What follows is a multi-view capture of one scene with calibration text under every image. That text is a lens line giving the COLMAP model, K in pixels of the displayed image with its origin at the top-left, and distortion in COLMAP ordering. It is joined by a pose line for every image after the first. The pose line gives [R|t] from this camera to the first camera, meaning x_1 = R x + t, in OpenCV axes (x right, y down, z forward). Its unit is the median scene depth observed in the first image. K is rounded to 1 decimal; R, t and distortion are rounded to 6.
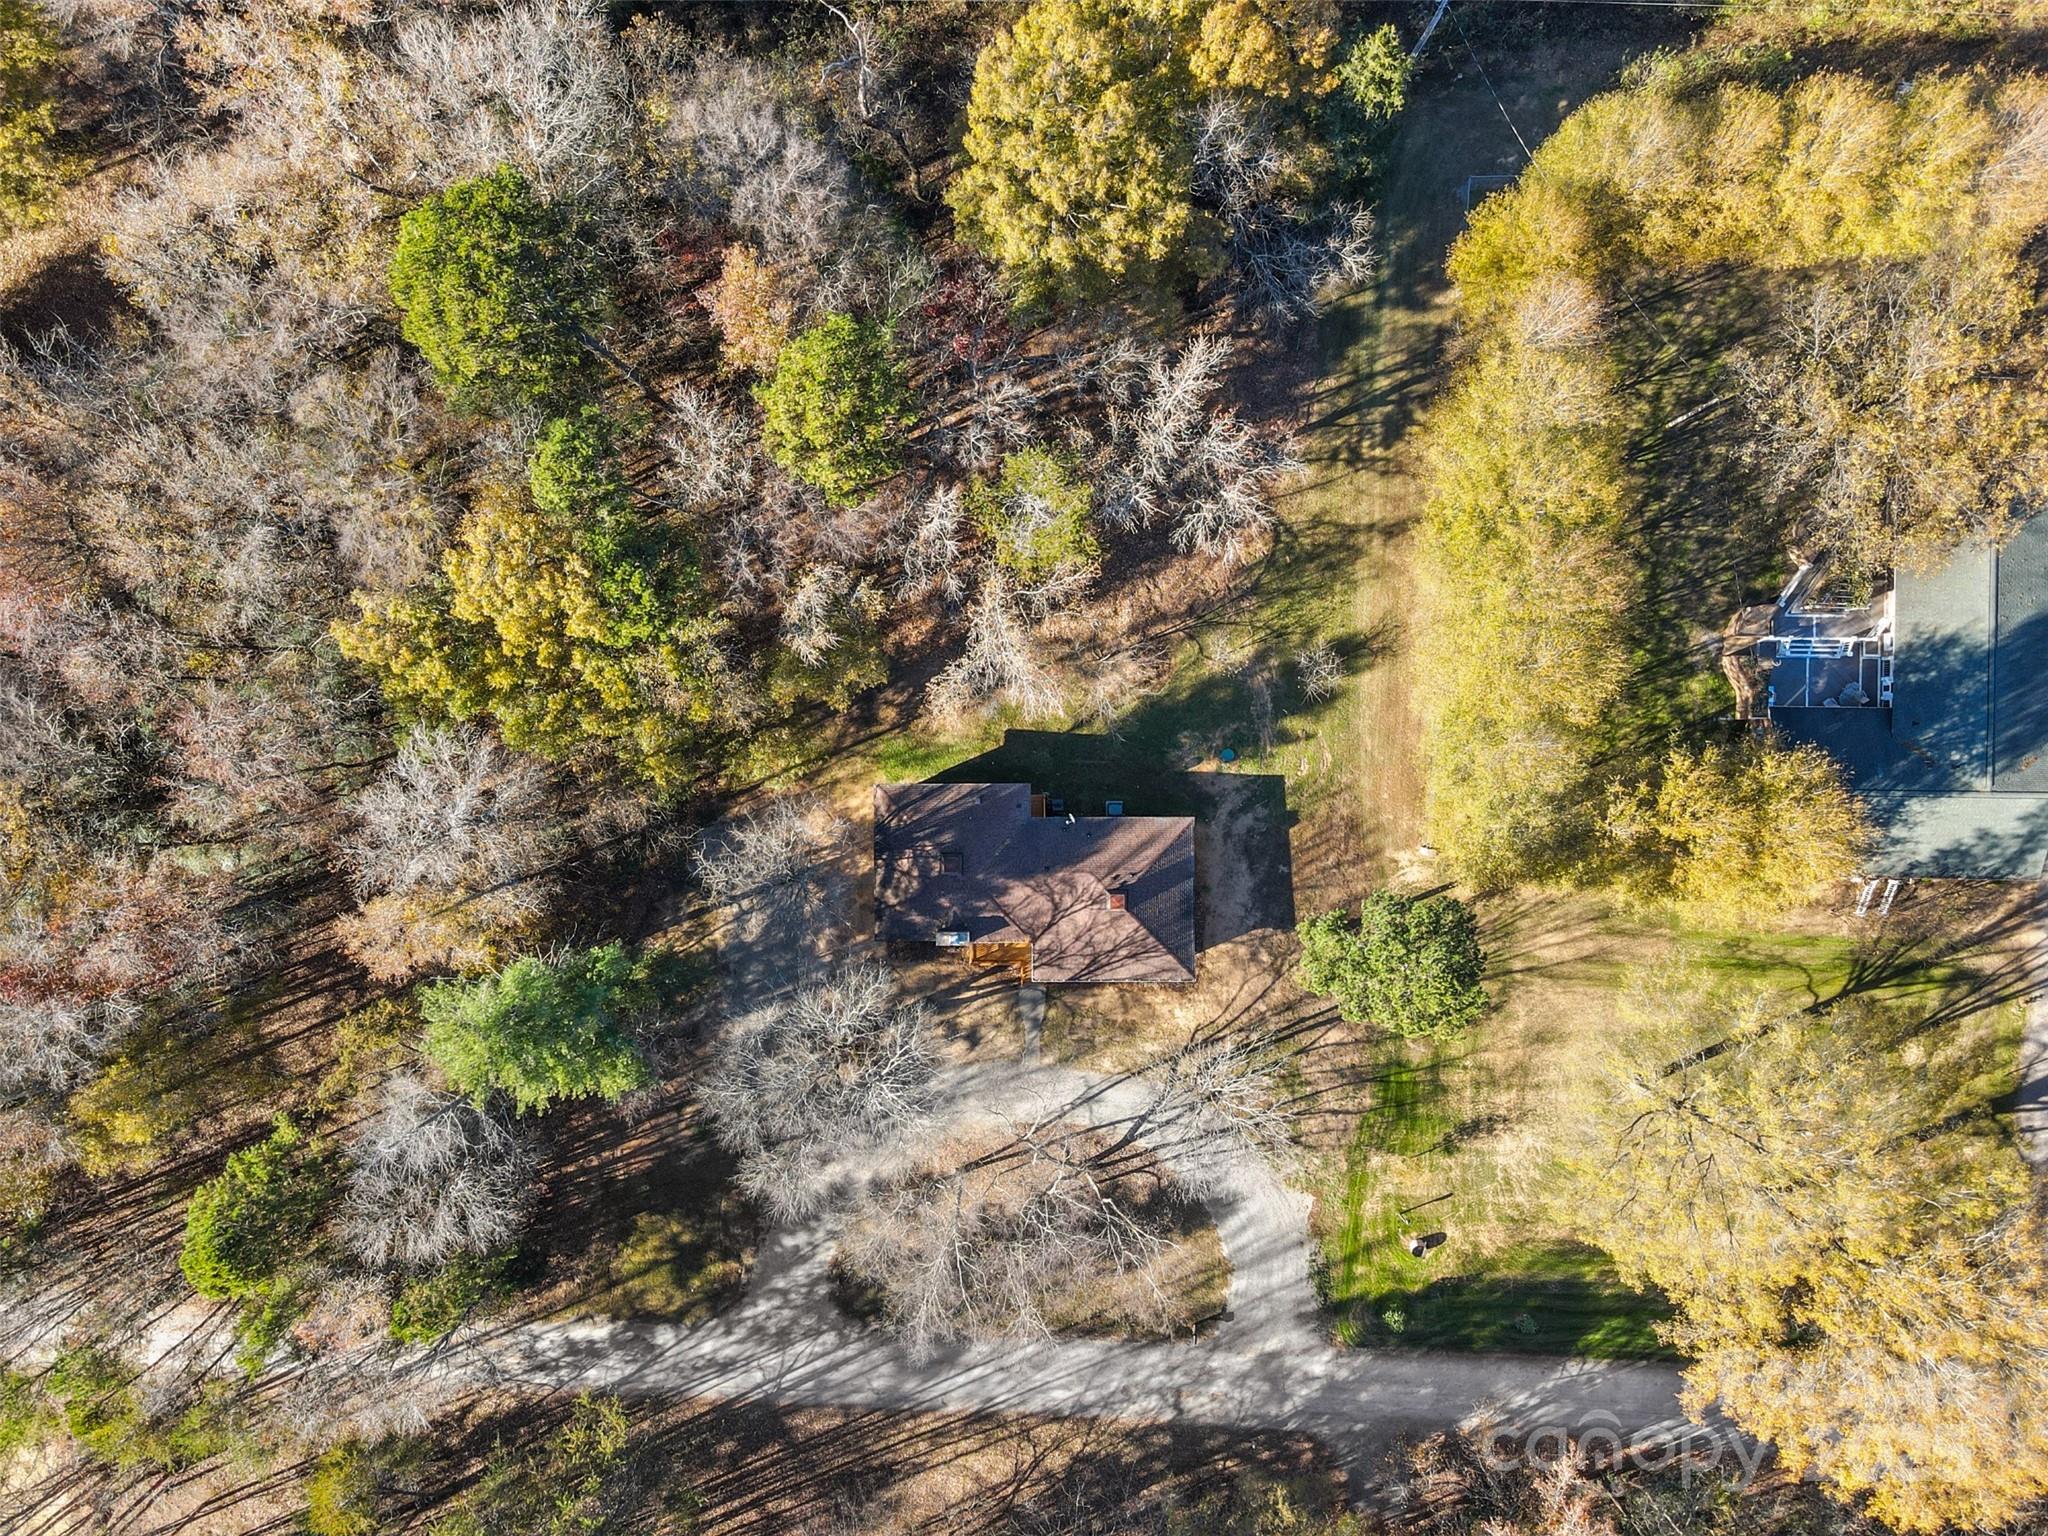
lens RADIAL K [[1467.3, 0, 1024.0], [0, 1467.3, 768.0], [0, 0, 1]] dist [0.012820, 0.000622]
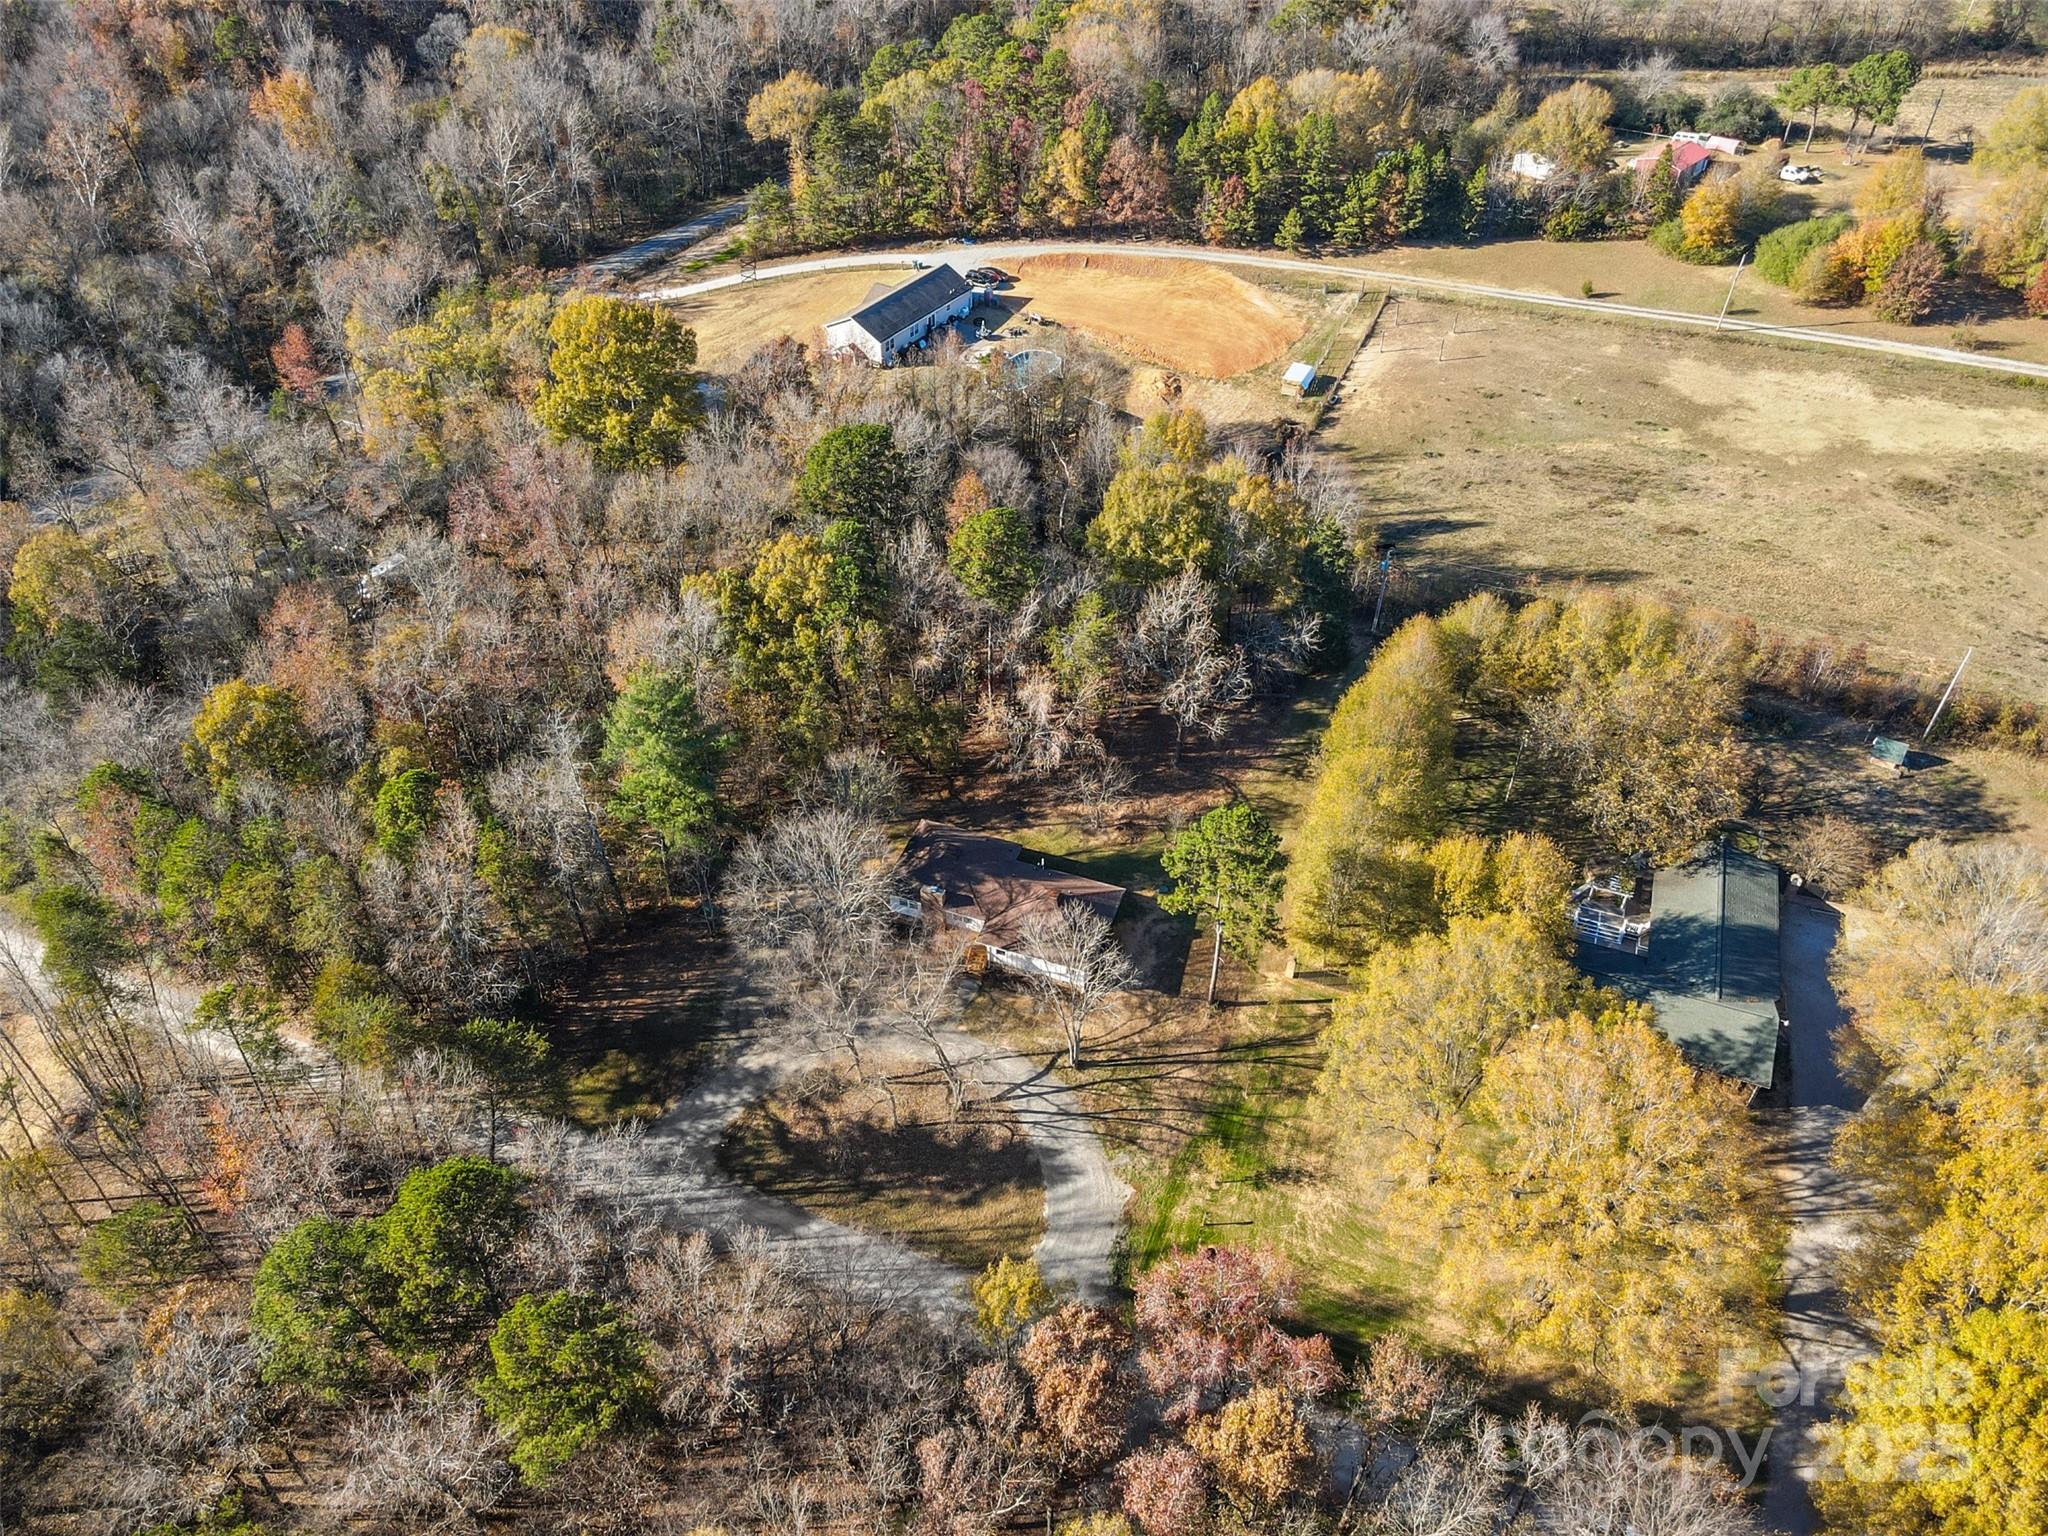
lens RADIAL K [[1467.3, 0, 1024.0], [0, 1467.3, 768.0], [0, 0, 1]] dist [0.012820, 0.000622]
pose [[0.940668, 0.224209, -0.254704, 0.337844], [-0.339326, 0.618197, -0.709007, 0.940413], [-0.001508, 0.753368, 0.657598, -0.003924]]
